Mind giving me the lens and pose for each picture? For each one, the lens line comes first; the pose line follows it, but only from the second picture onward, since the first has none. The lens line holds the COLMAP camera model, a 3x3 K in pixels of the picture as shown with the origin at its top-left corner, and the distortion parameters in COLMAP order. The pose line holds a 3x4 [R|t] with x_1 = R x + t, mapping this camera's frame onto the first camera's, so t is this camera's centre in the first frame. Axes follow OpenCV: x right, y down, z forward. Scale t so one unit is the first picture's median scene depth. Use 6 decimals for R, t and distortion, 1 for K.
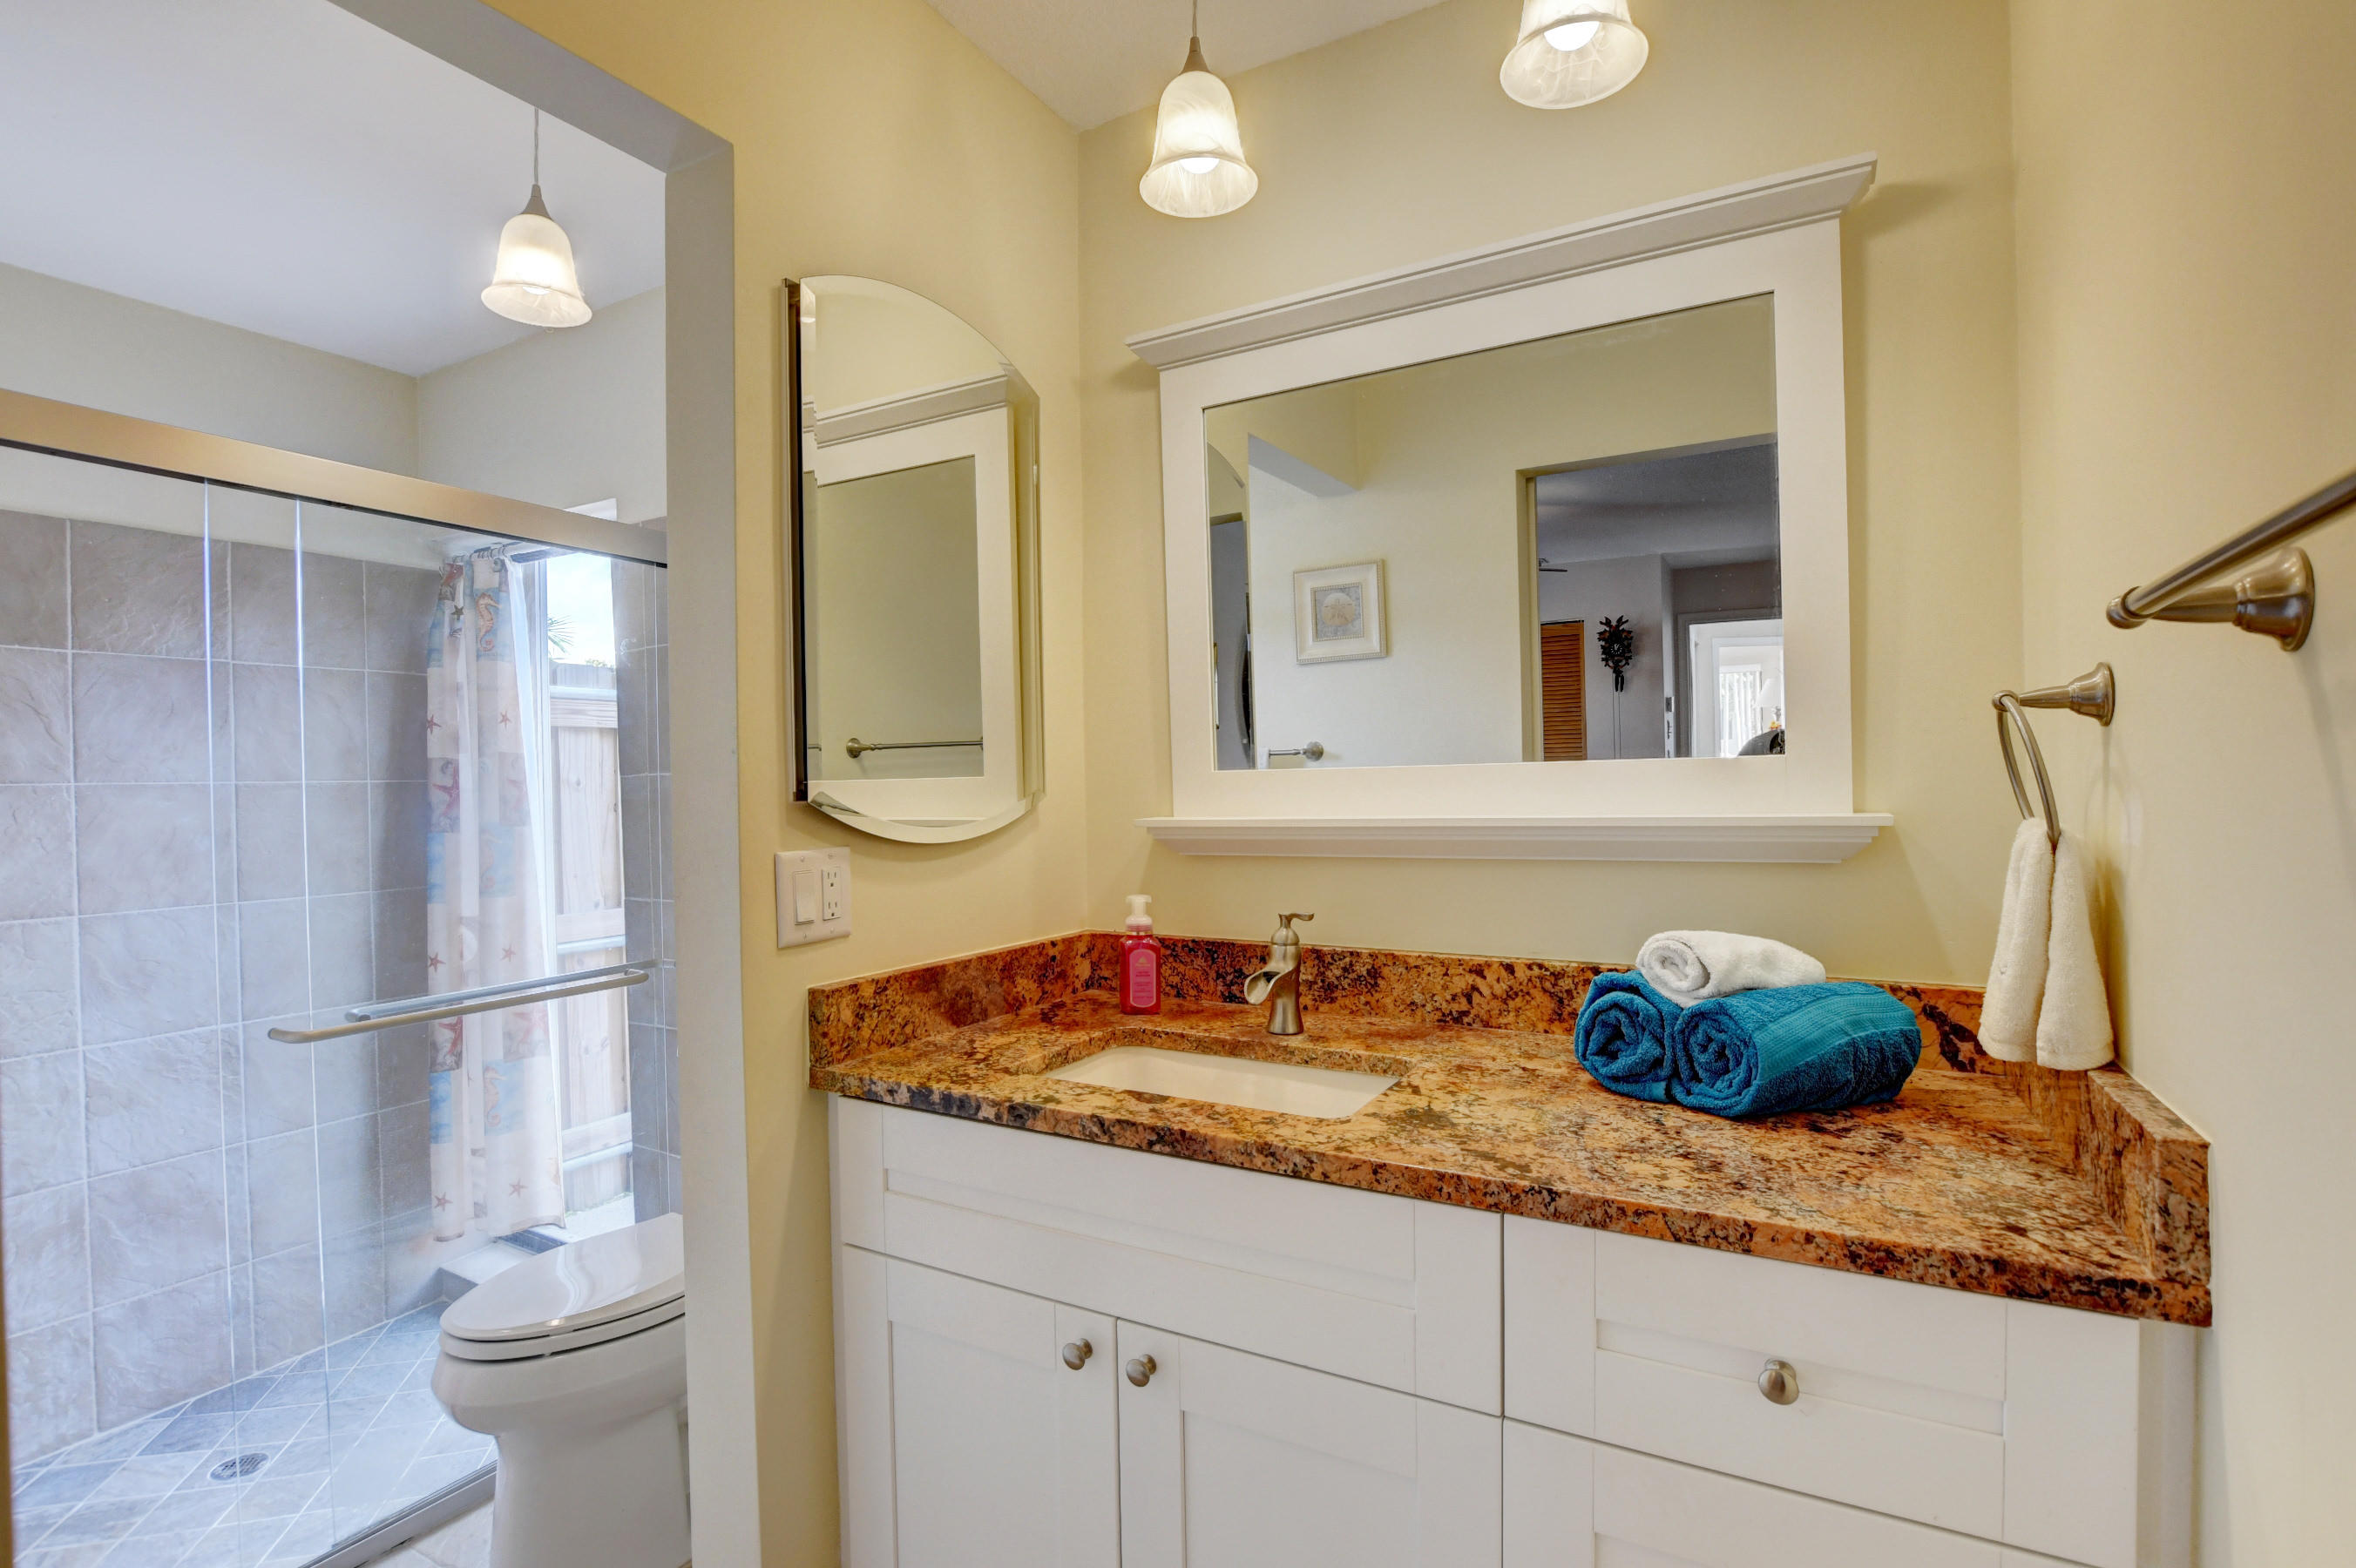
lens RADIAL K [[1098.8, 0, 1172.2], [0, 1098.8, 795.1], [0, 0, 1]] dist [-0.024387, 0.002271]
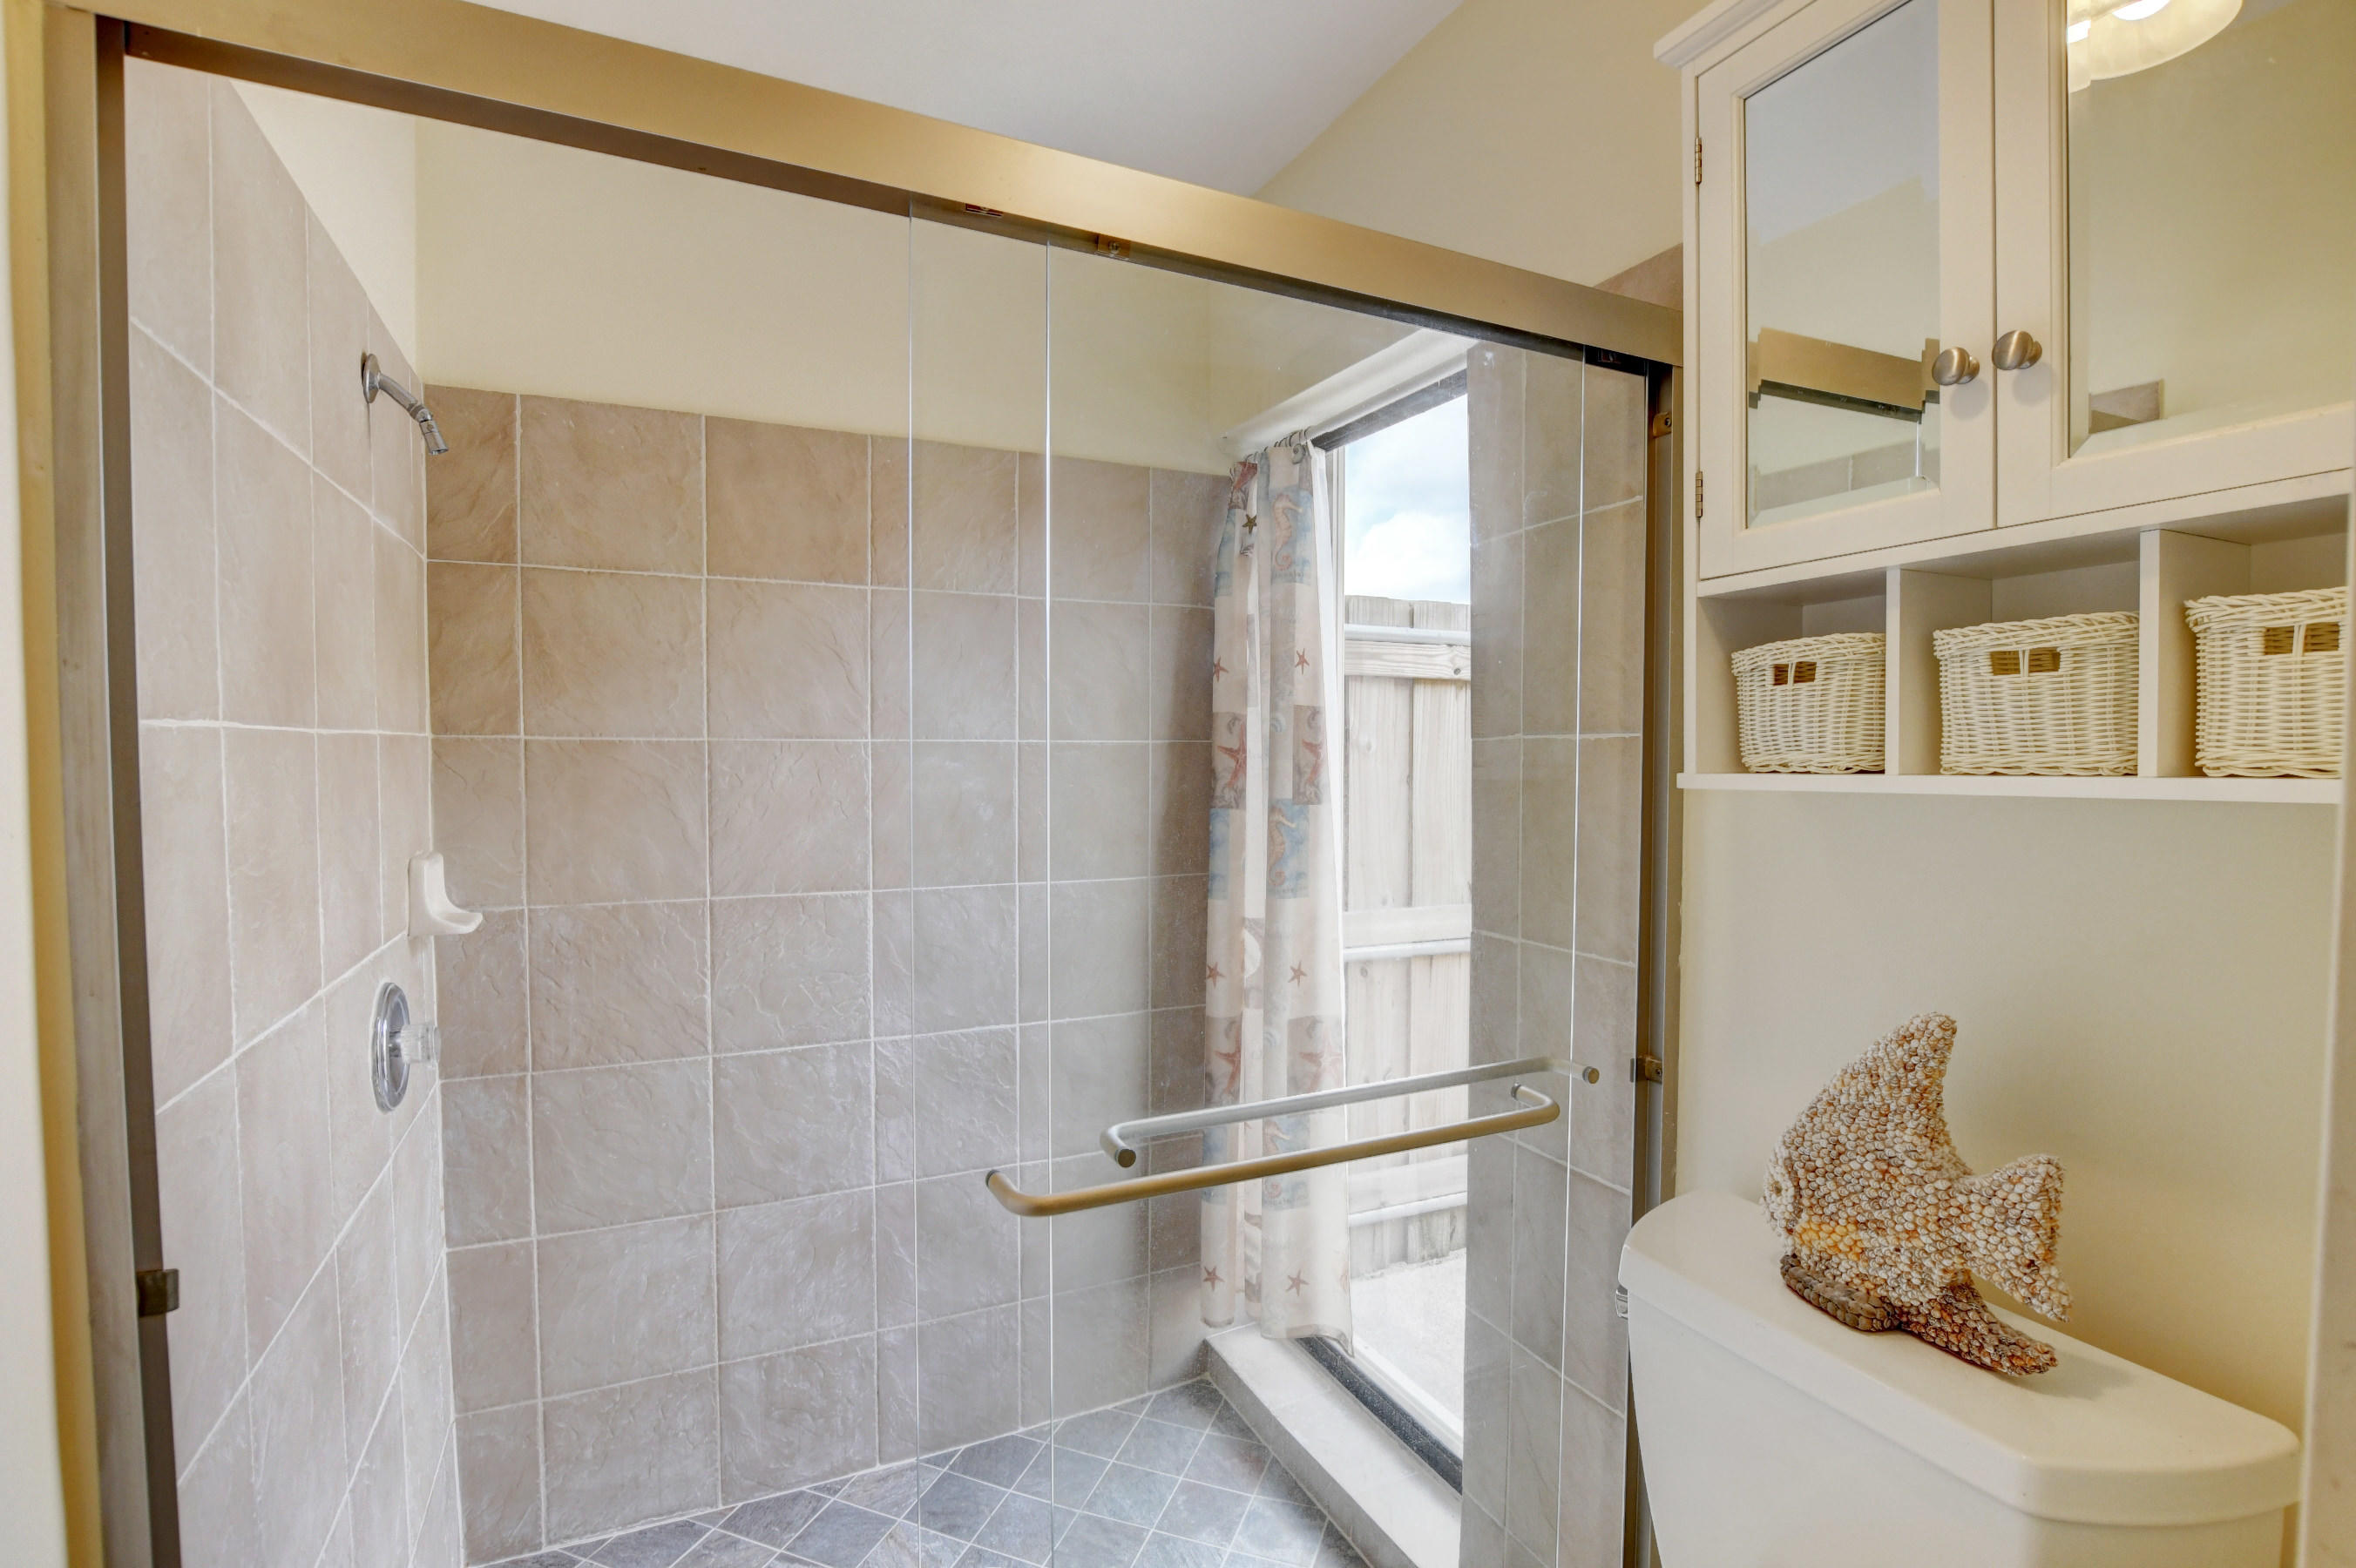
lens RADIAL K [[1098.8, 0, 1172.4], [0, 1098.8, 778.5], [0, 0, 1]] dist [-0.024387, 0.002271]
pose [[0.813779, 0.035730, -0.580075, -0.249804], [-0.024097, 0.999324, 0.027749, -0.008029], [0.580674, -0.008604, 0.814091, 0.340764]]
